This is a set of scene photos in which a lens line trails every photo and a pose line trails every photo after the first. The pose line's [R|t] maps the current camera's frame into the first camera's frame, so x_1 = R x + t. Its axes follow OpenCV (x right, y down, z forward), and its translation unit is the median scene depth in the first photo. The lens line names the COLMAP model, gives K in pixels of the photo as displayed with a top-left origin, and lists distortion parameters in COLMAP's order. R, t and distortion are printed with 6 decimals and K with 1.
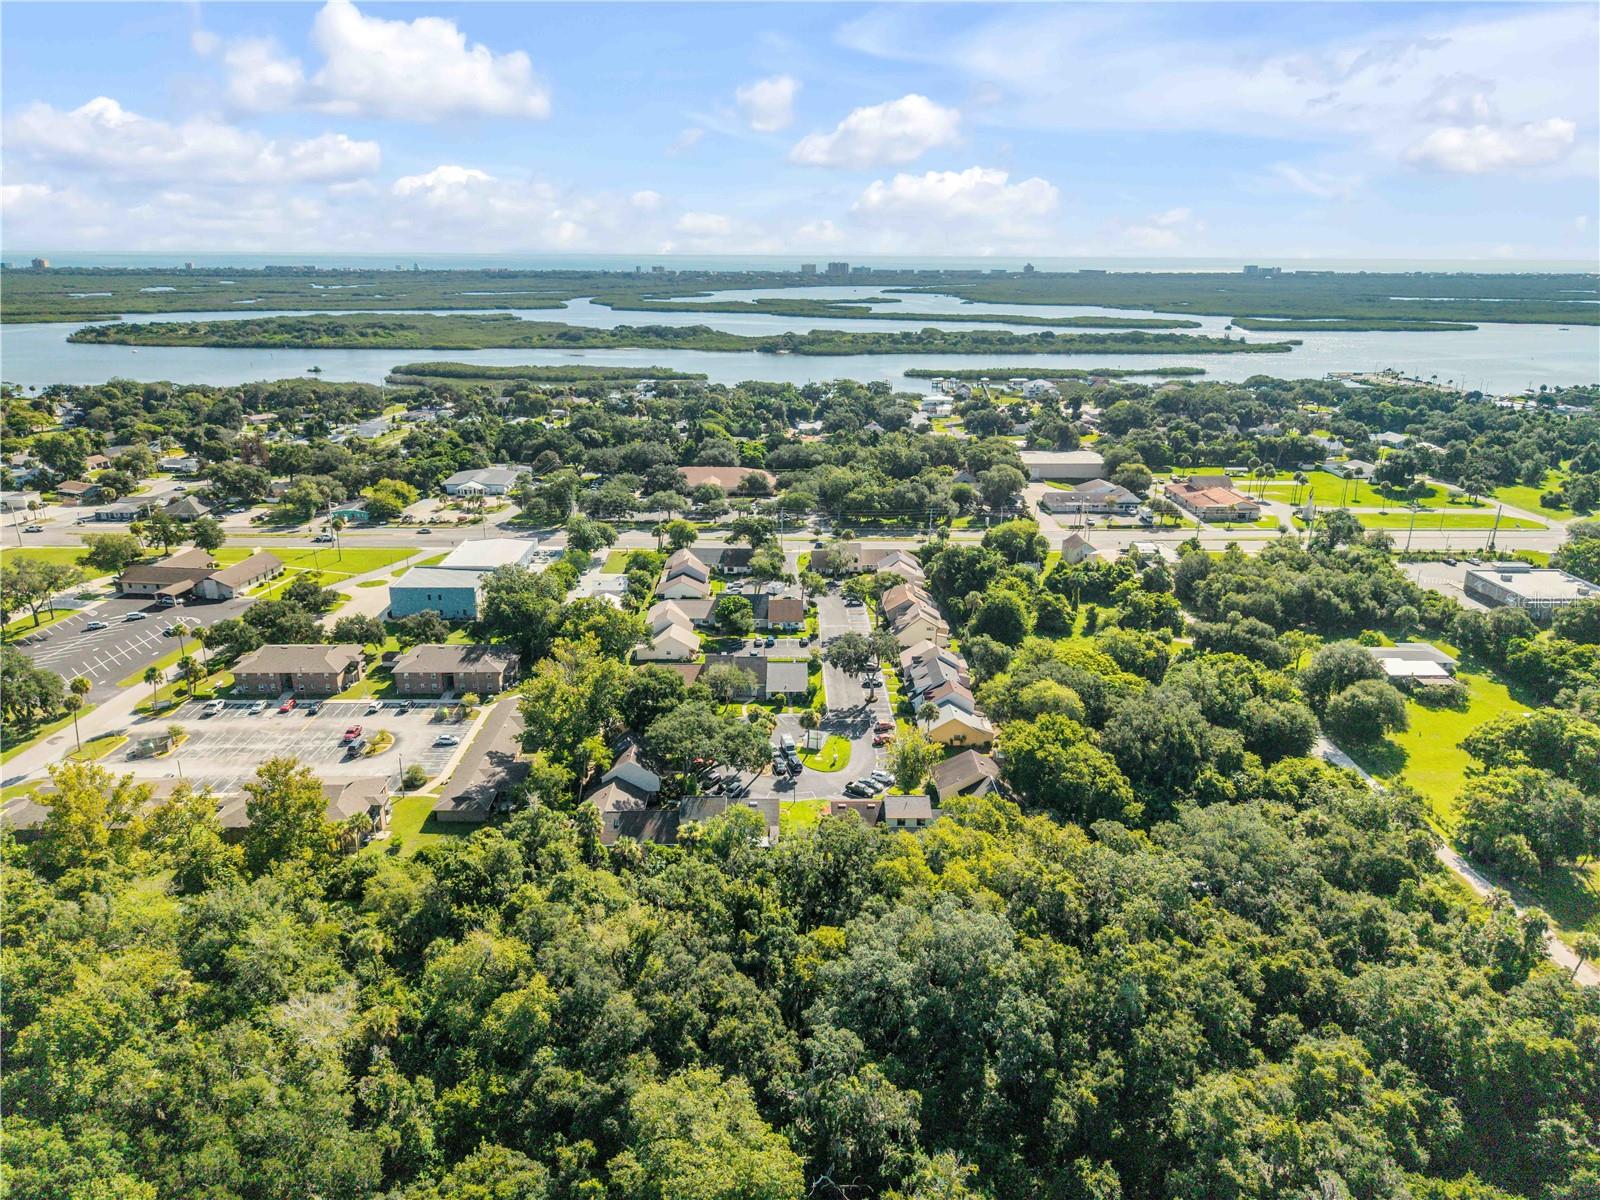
lens RADIAL K [[1071.9, 0, 800.0], [0, 1071.9, 600.0], [0, 0, 1]] dist [0.024499, -0.028299]
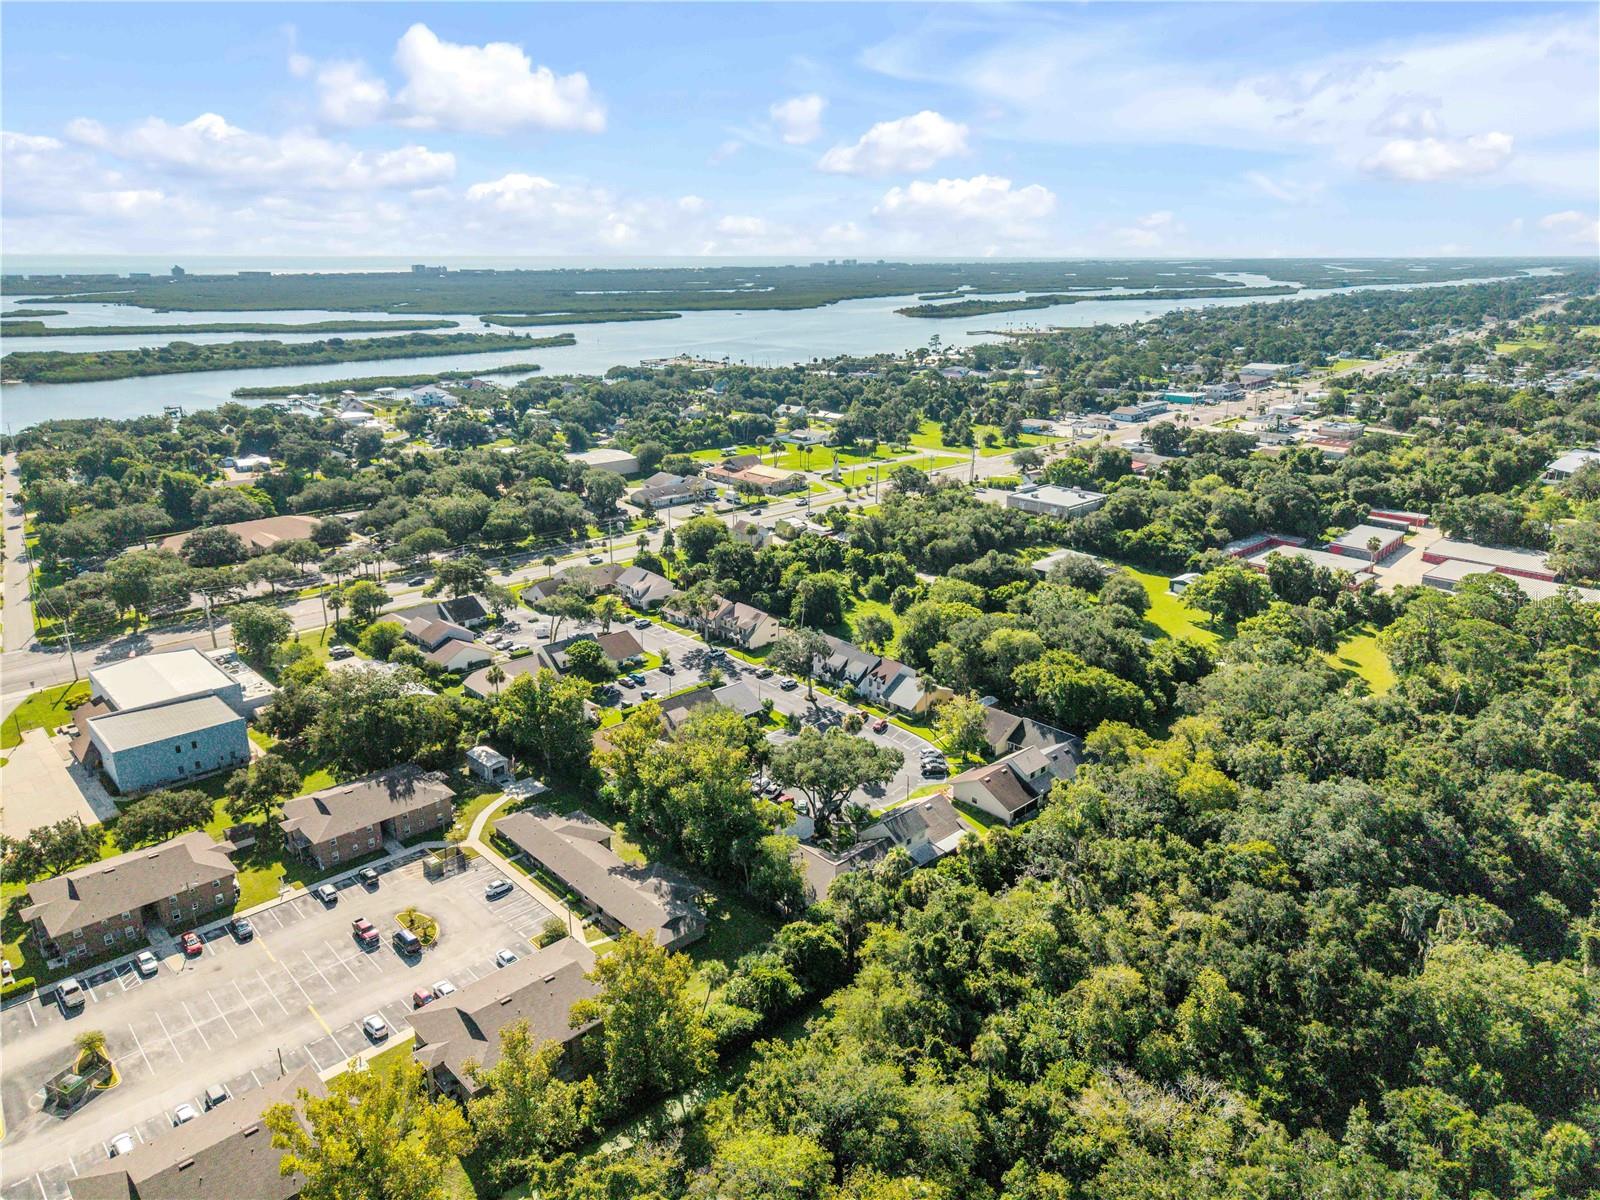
lens RADIAL K [[1071.9, 0, 800.0], [0, 1071.9, 600.0], [0, 0, 1]] dist [0.024499, -0.028299]
pose [[0.737820, -0.213569, 0.640320, -0.298396], [0.213195, 0.973799, 0.079138, -0.041980], [-0.640445, 0.078124, 0.764020, 0.119904]]
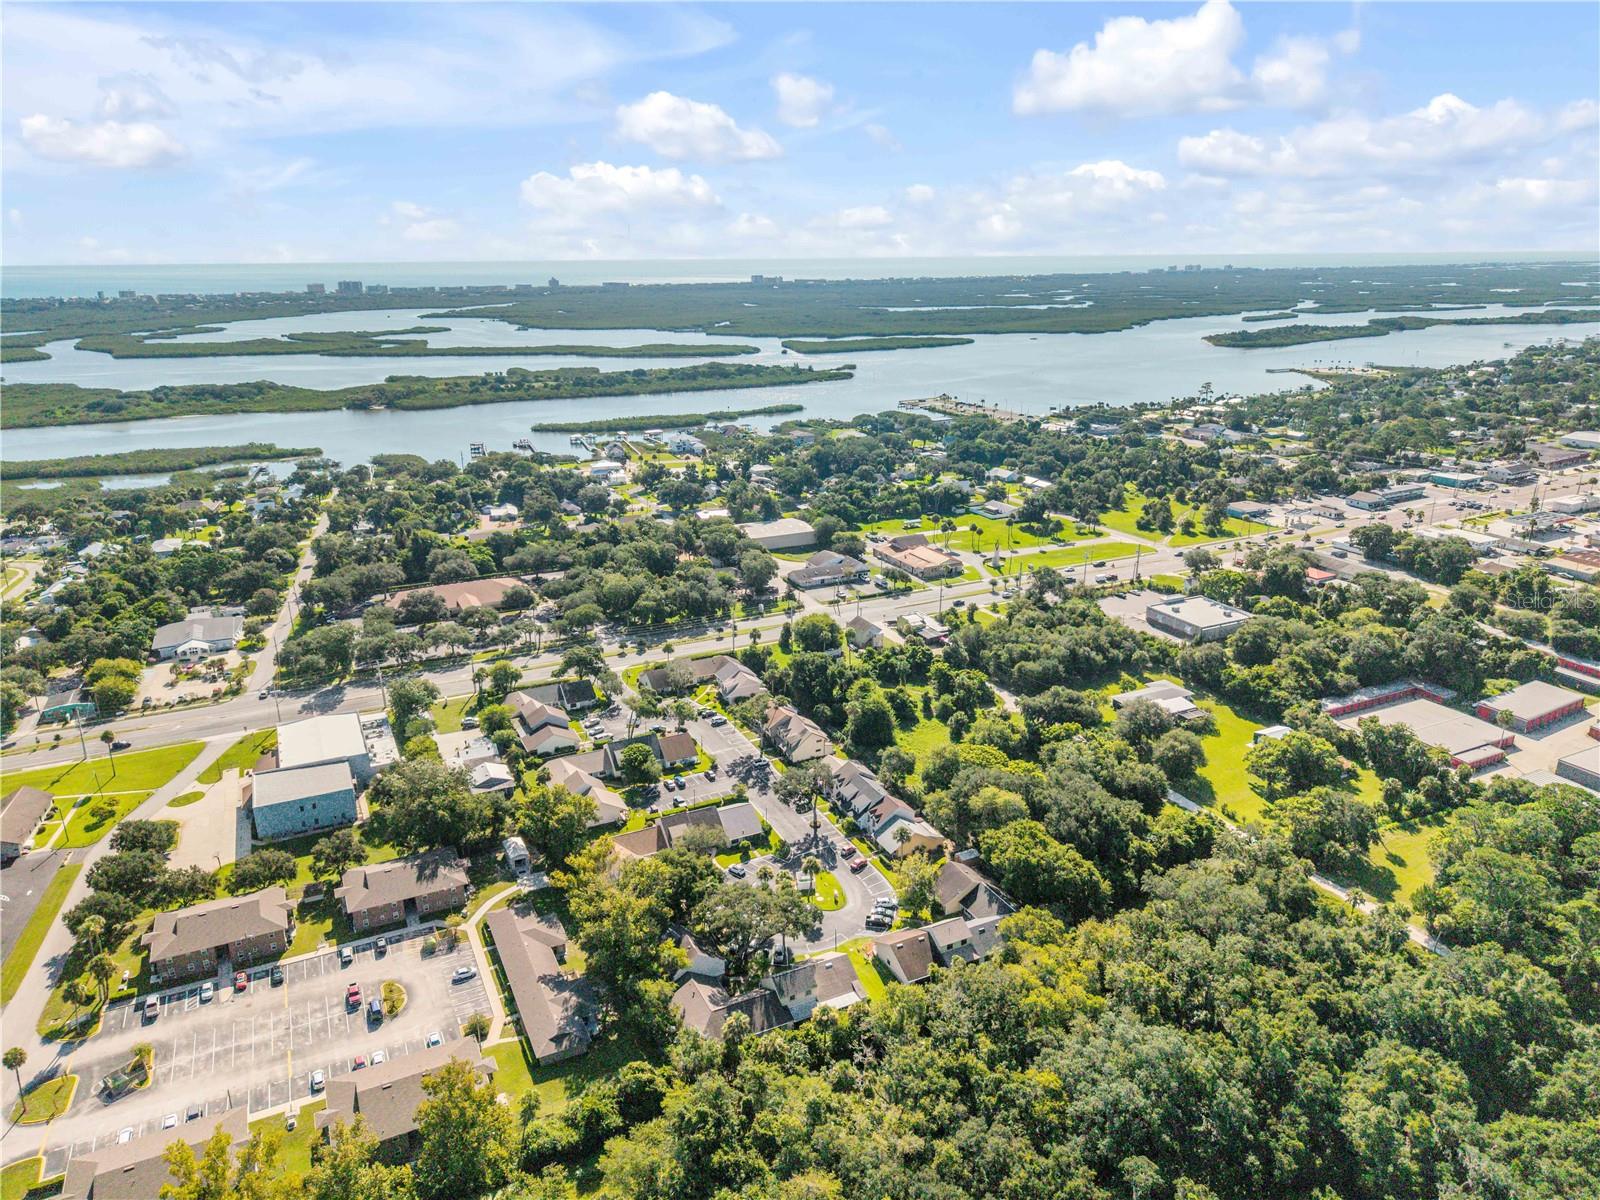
lens RADIAL K [[1071.9, 0, 800.0], [0, 1071.9, 600.0], [0, 0, 1]] dist [0.024499, -0.028299]
pose [[0.905319, -0.141791, 0.400365, -0.189735], [0.142455, 0.989397, 0.028274, -0.090489], [-0.400130, 0.031437, 0.915919, -0.011062]]
